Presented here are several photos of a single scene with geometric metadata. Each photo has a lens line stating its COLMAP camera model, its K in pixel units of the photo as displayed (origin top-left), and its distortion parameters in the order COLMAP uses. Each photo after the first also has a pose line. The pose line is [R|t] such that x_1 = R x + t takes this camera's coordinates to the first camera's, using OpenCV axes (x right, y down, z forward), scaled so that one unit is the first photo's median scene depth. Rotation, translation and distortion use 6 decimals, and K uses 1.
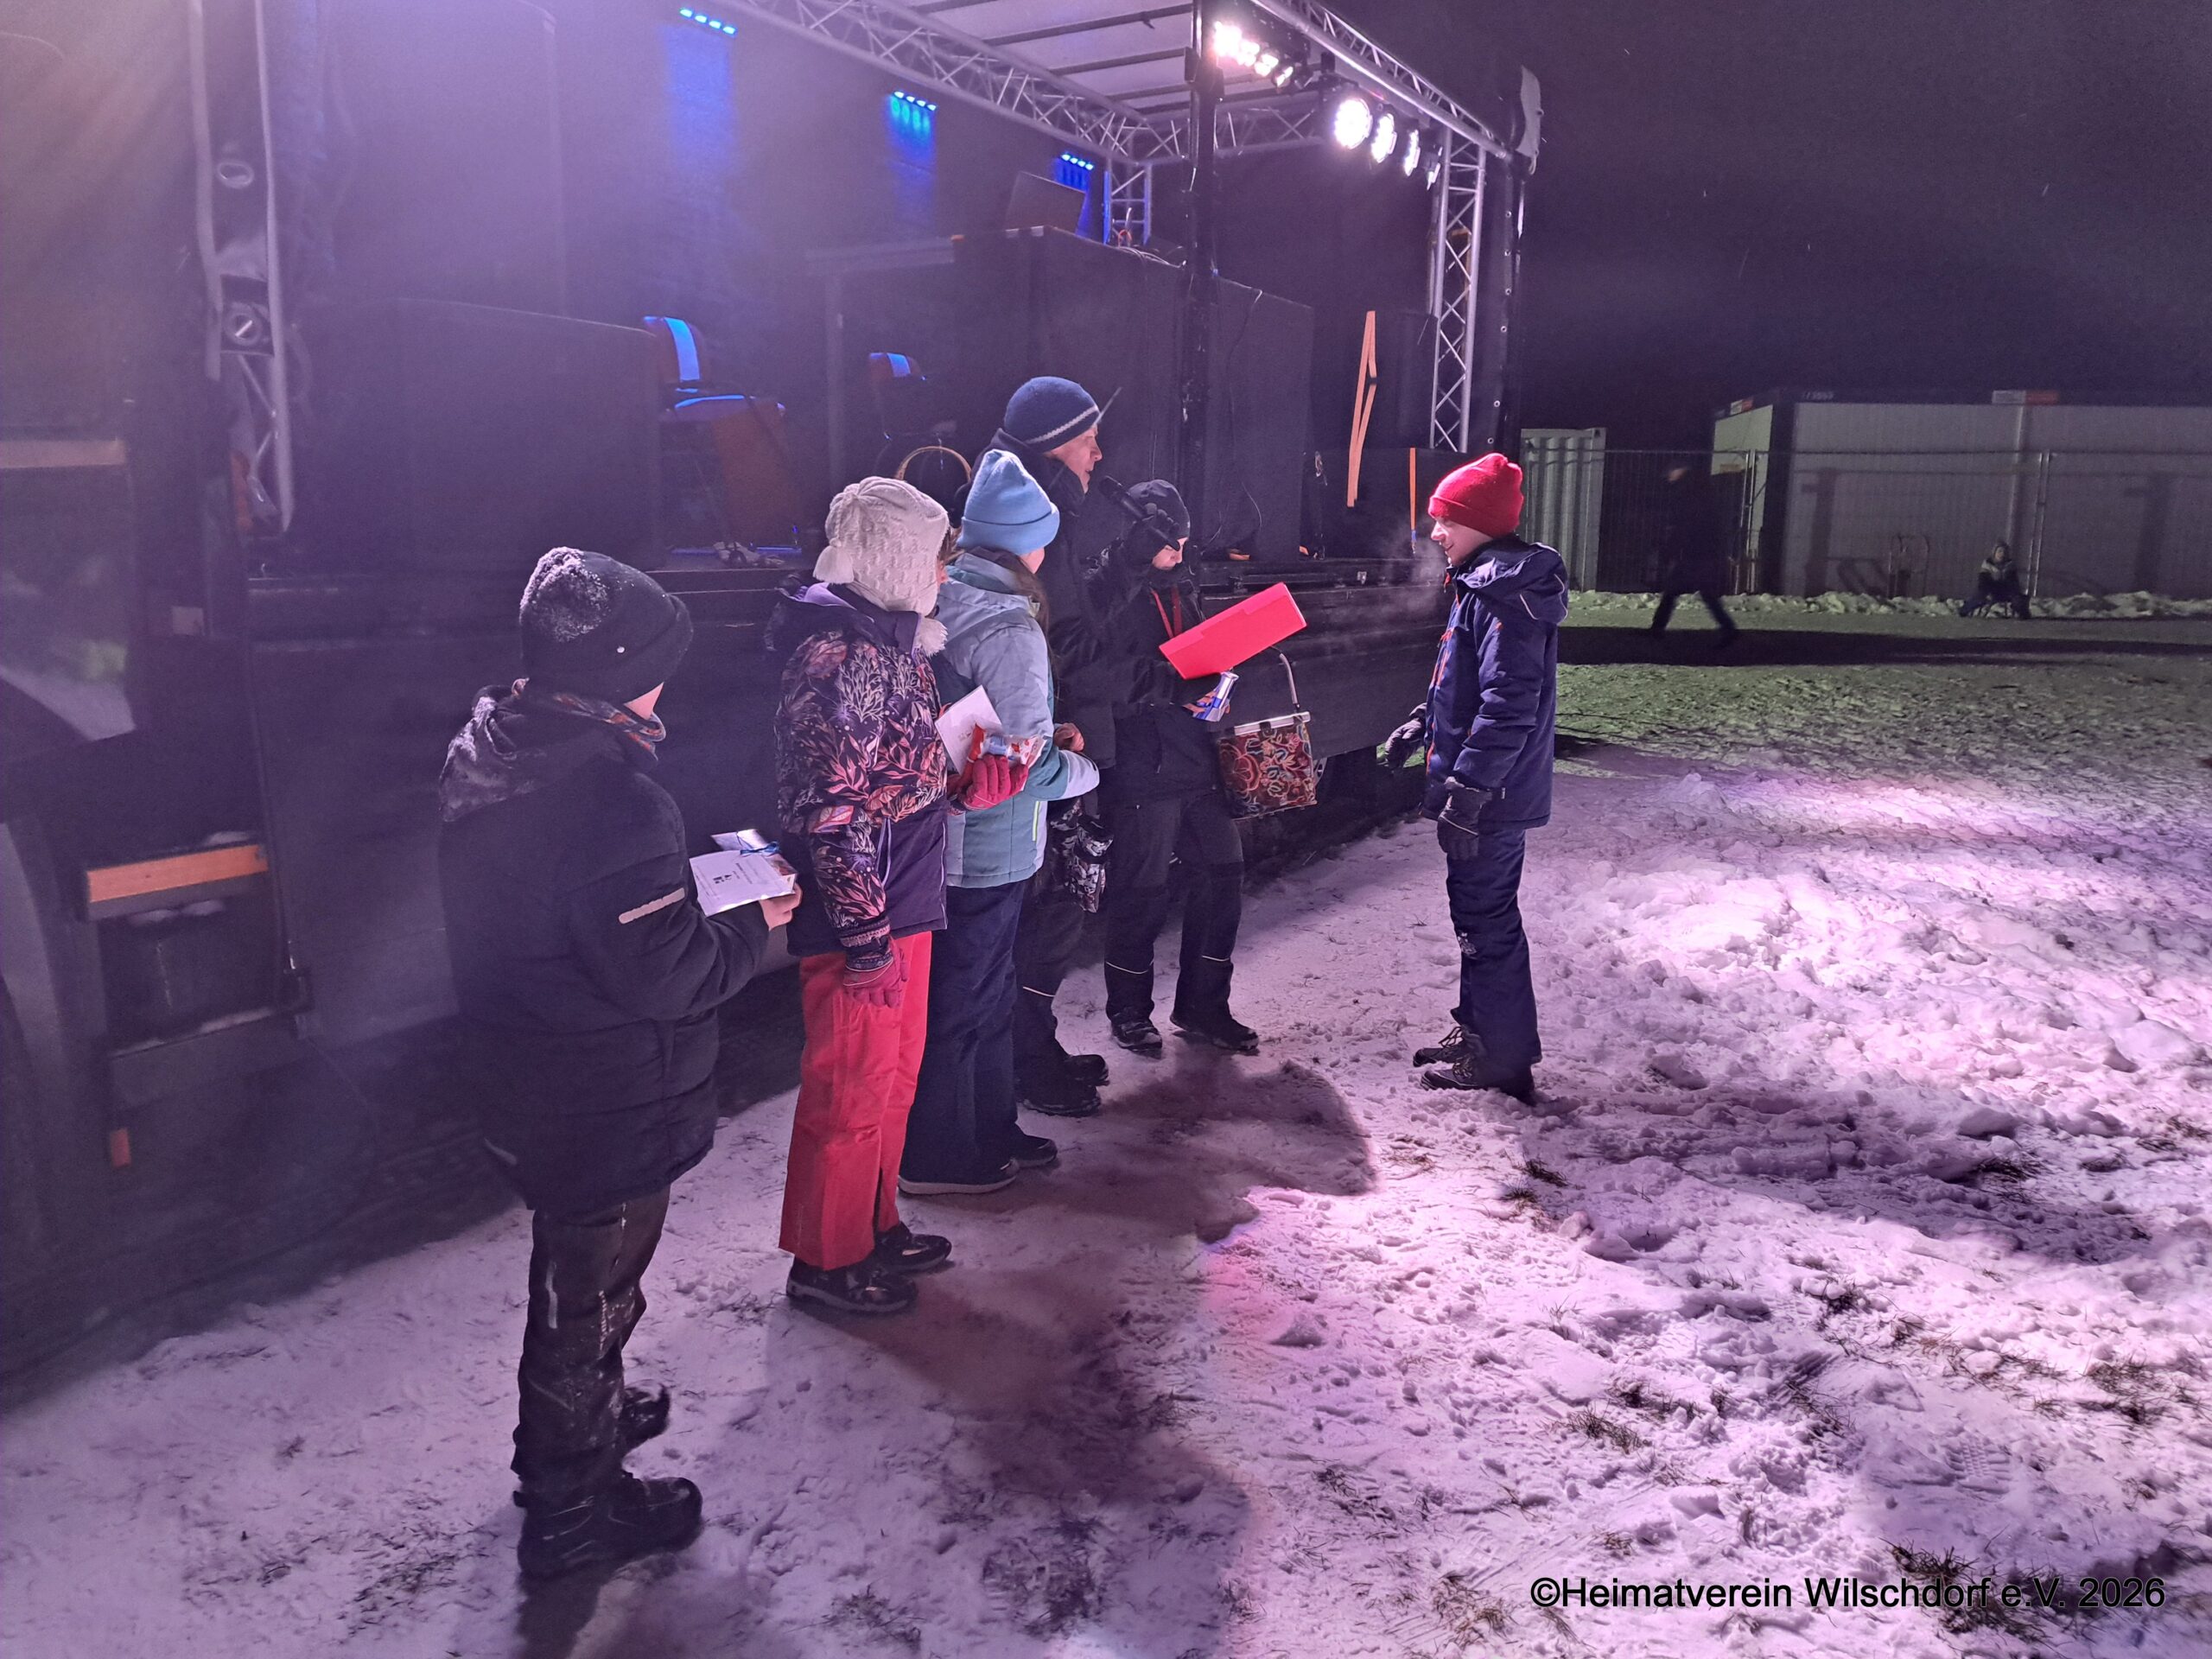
lens RADIAL K [[1694.5, 0, 1174.6], [0, 1694.5, 816.1], [0, 0, 1]] dist [0.151770, -0.202874]
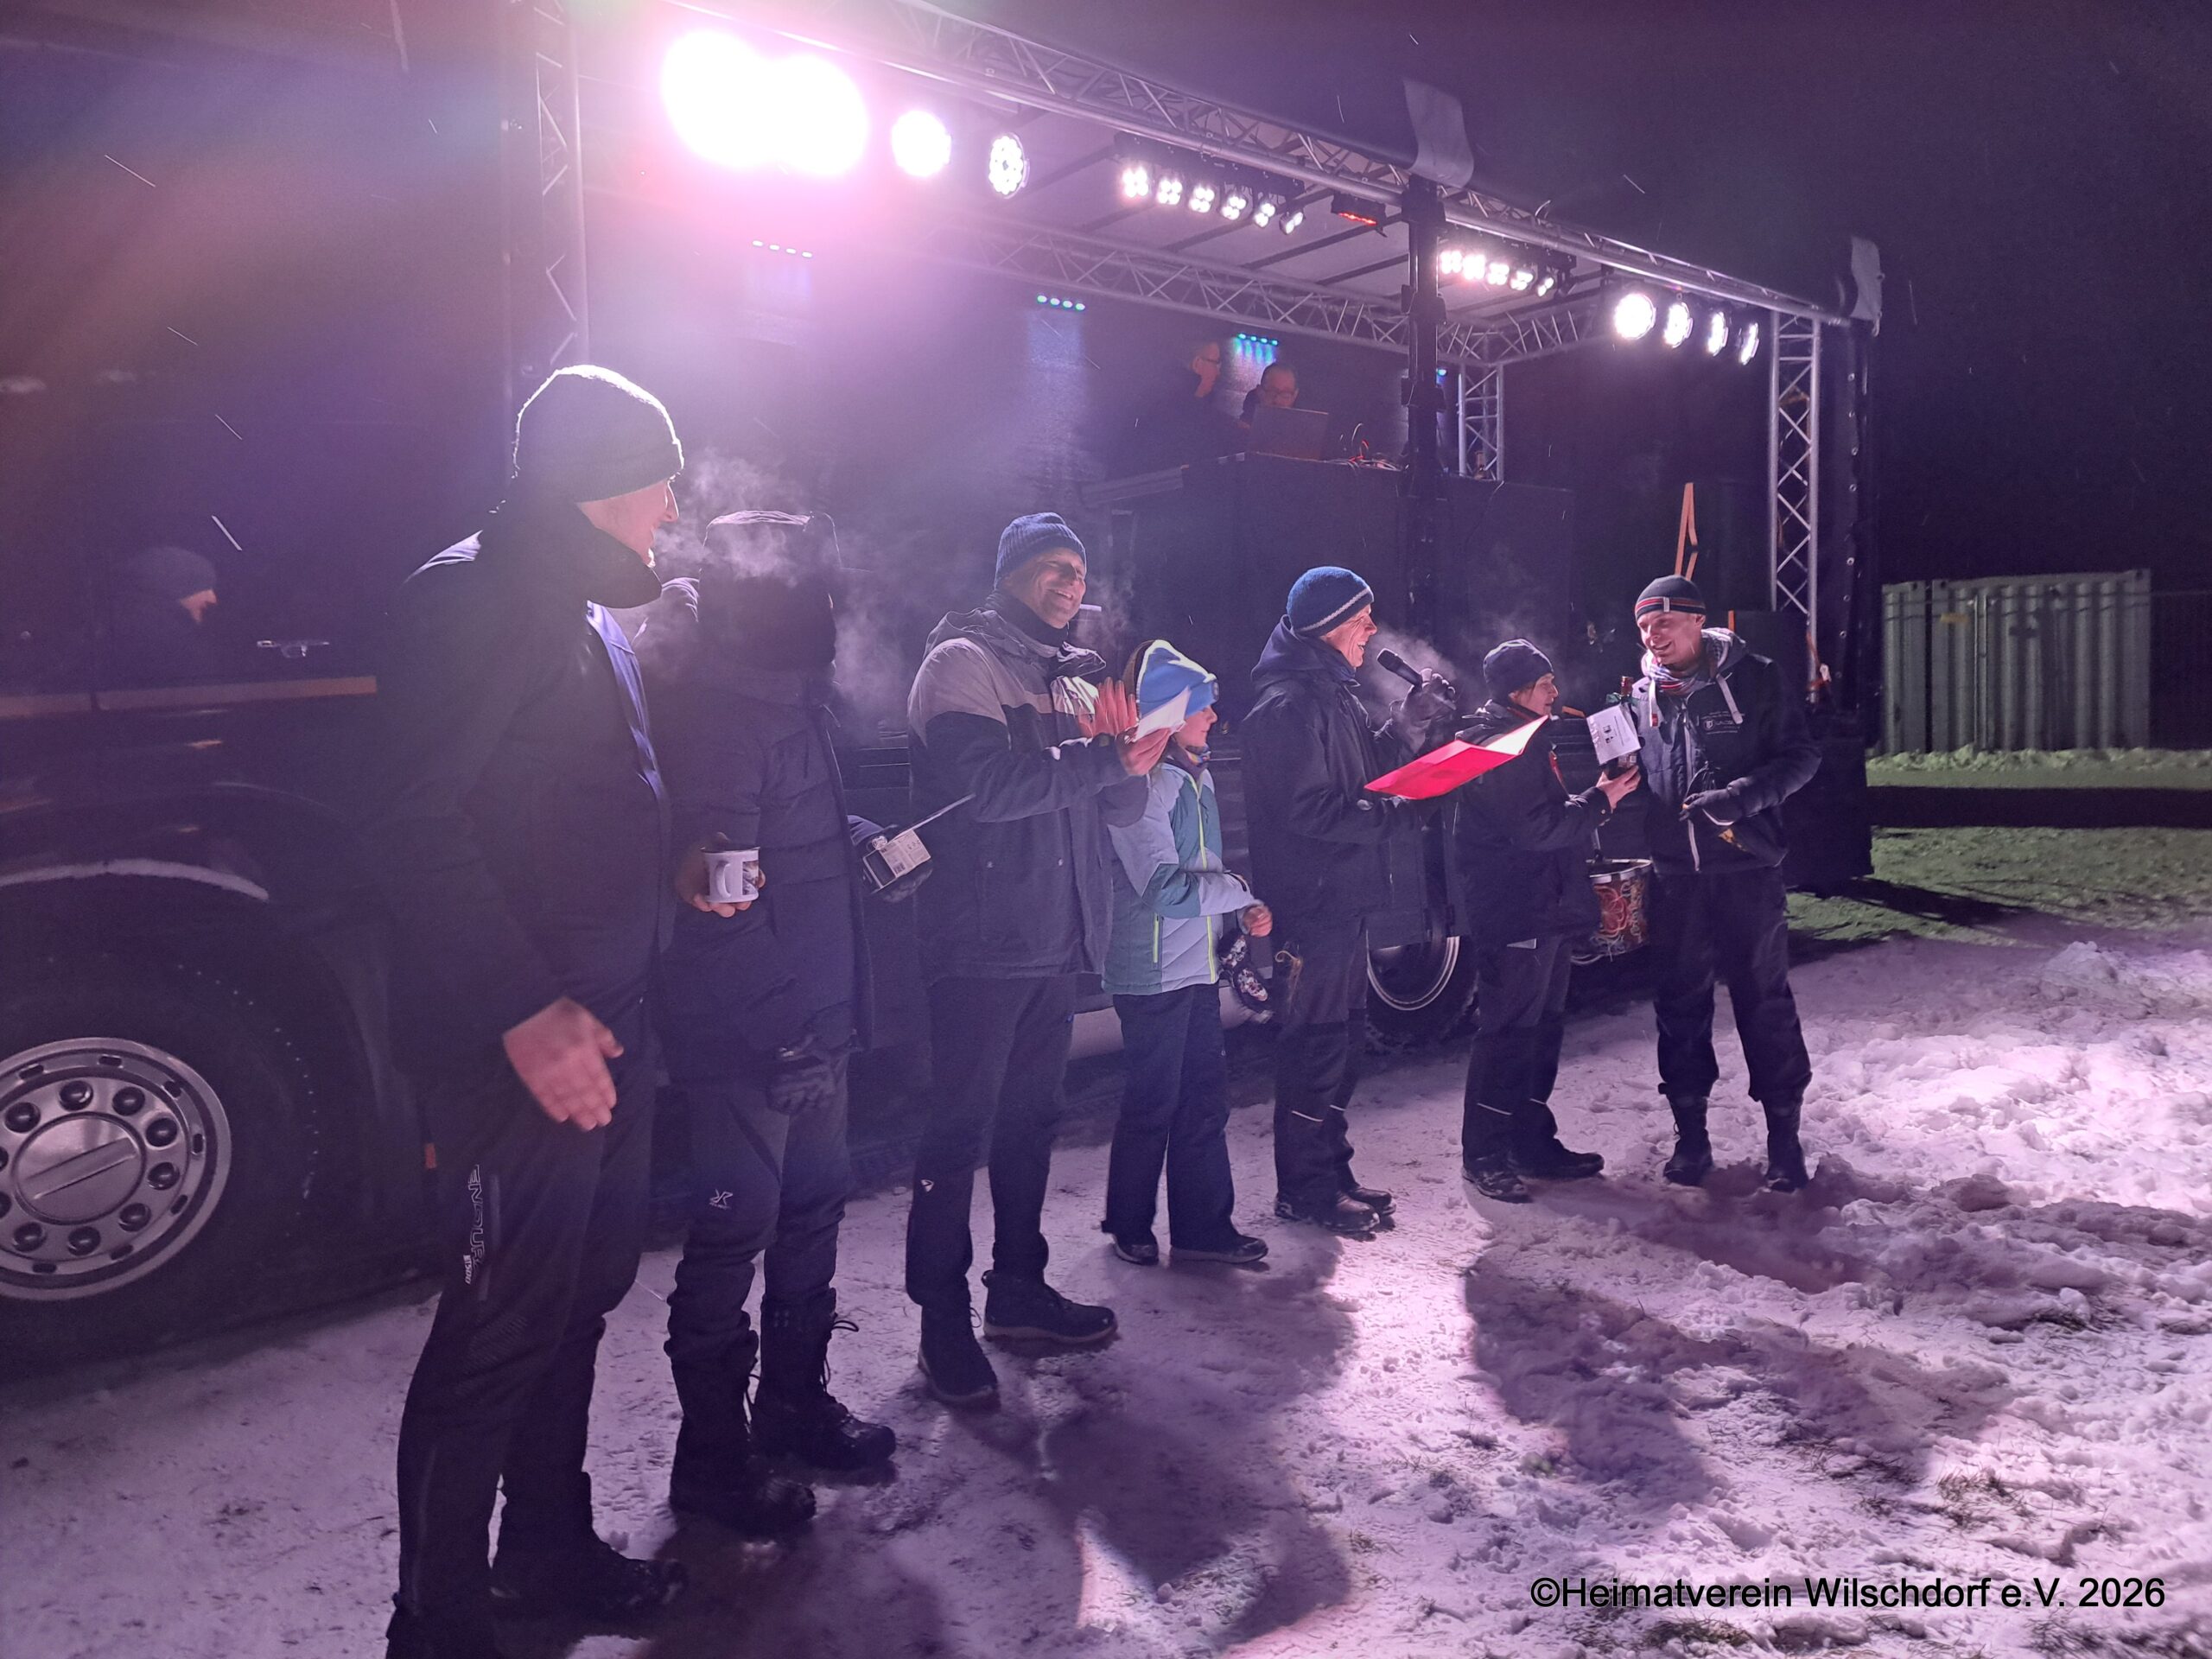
lens RADIAL K [[1704.6, 0, 1106.0], [0, 1704.6, 829.5], [0, 0, 1]] dist [0.045527, -0.000414]
pose [[0.939323, -0.009497, -0.342902, 0.161981], [-0.023114, 0.995593, -0.090890, 0.014939], [0.342254, 0.093300, 0.934964, -0.066852]]
